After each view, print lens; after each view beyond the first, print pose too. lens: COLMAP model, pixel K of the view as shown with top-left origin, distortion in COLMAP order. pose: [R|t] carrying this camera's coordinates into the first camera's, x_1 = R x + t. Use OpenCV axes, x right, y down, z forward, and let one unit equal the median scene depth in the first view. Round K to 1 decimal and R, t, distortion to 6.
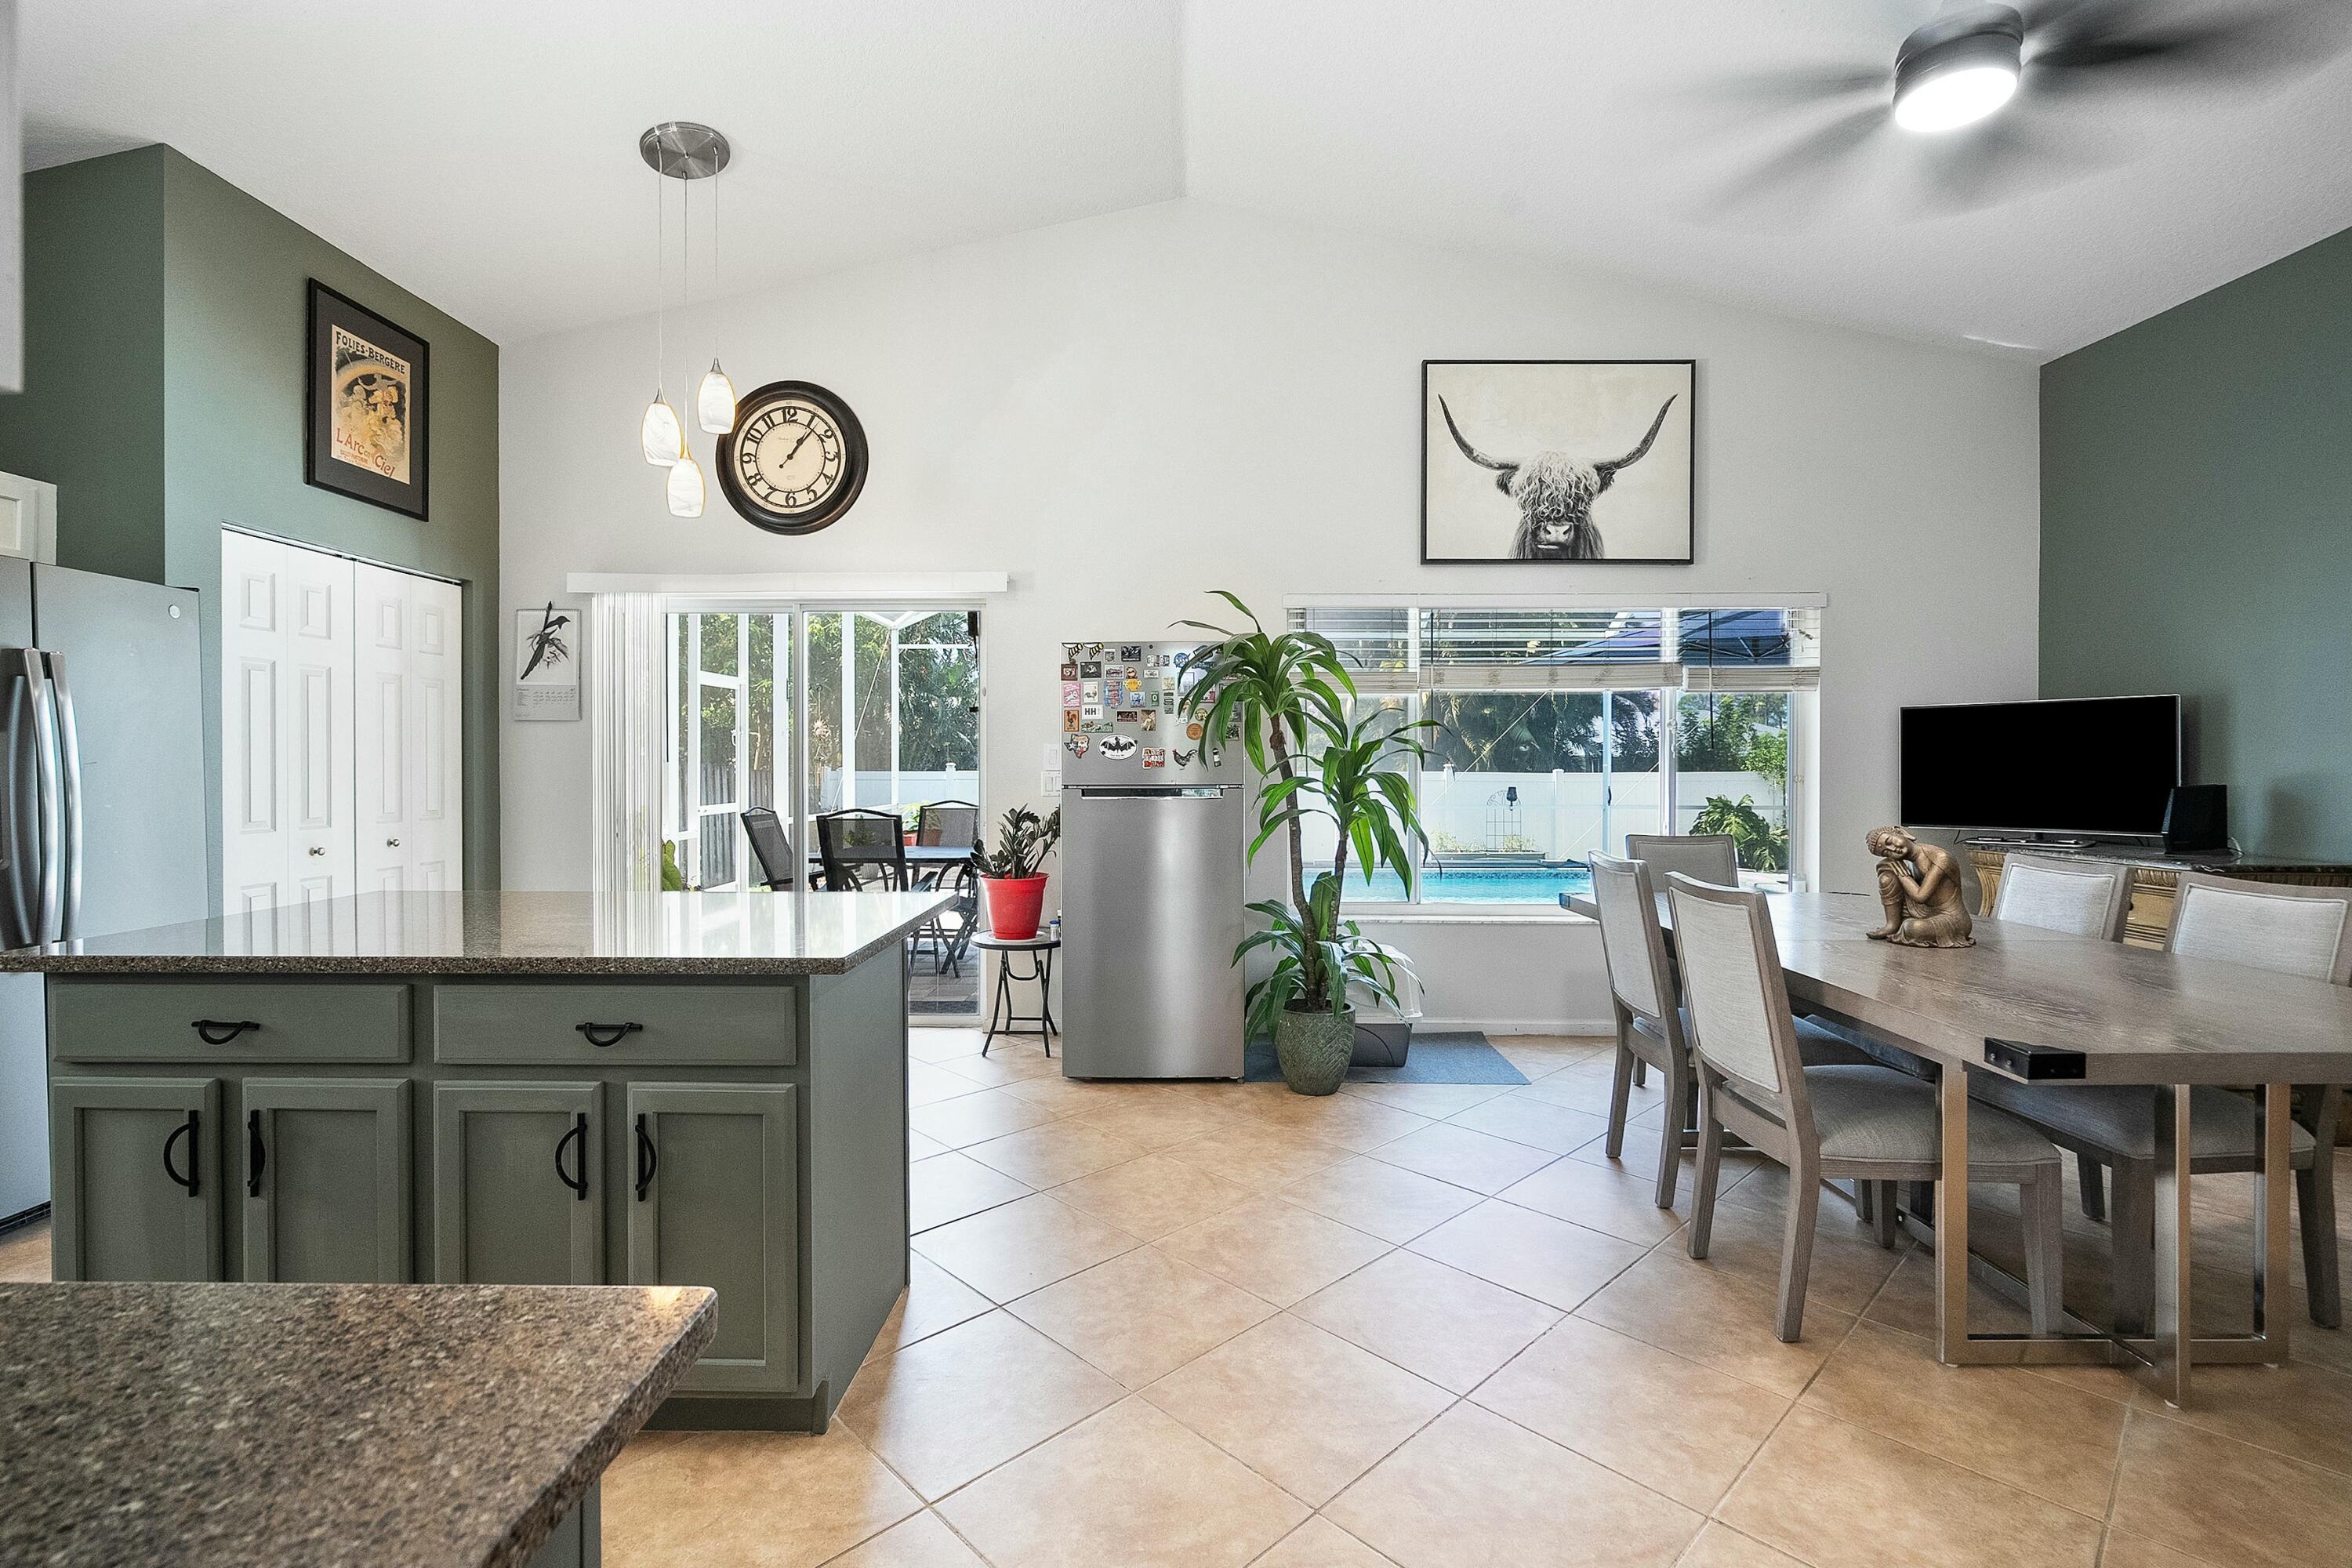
lens RADIAL K [[1050.6, 0, 1163.2], [0, 1050.6, 794.3], [0, 0, 1]] dist [-0.003229, -0.000109]
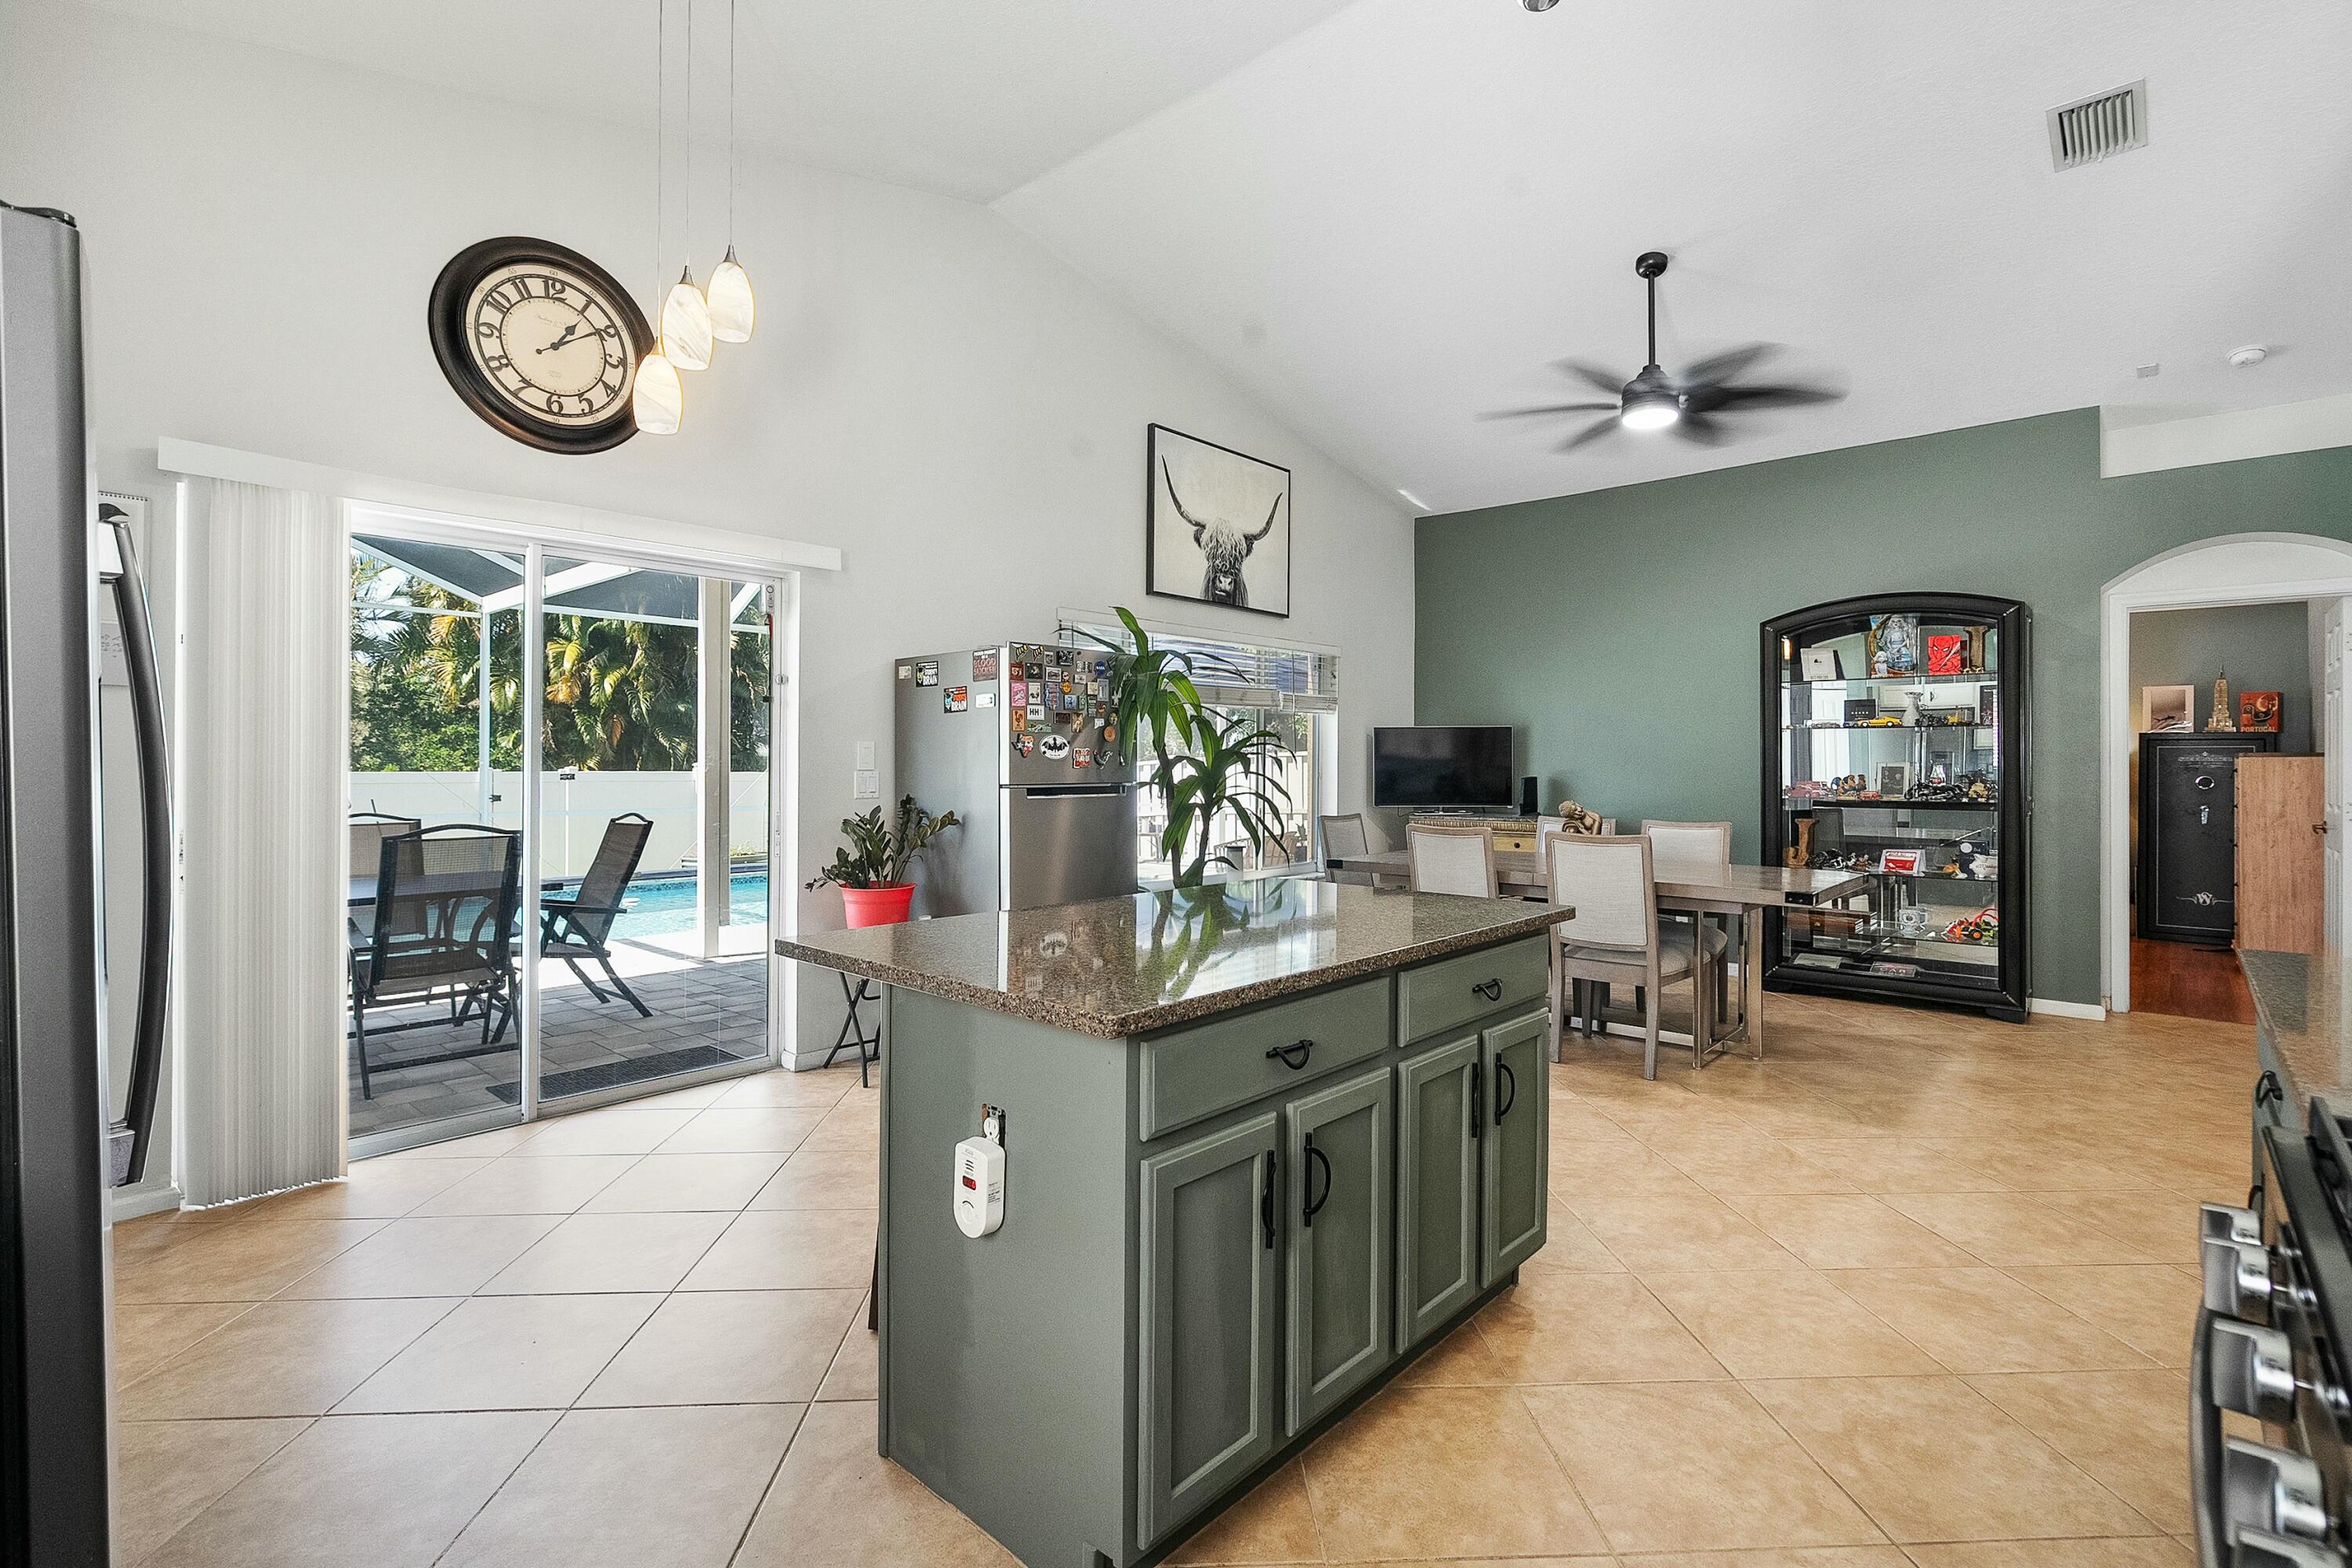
lens RADIAL K [[1081.2, 0, 1187.8], [0, 1081.2, 788.3], [0, 0, 1]] dist [0.001658, 0.000246]
pose [[0.660060, -0.015114, 0.751061, -0.647373], [0.018082, 0.999828, 0.004230, -0.005669], [-0.750995, 0.010789, 0.660220, 0.168546]]
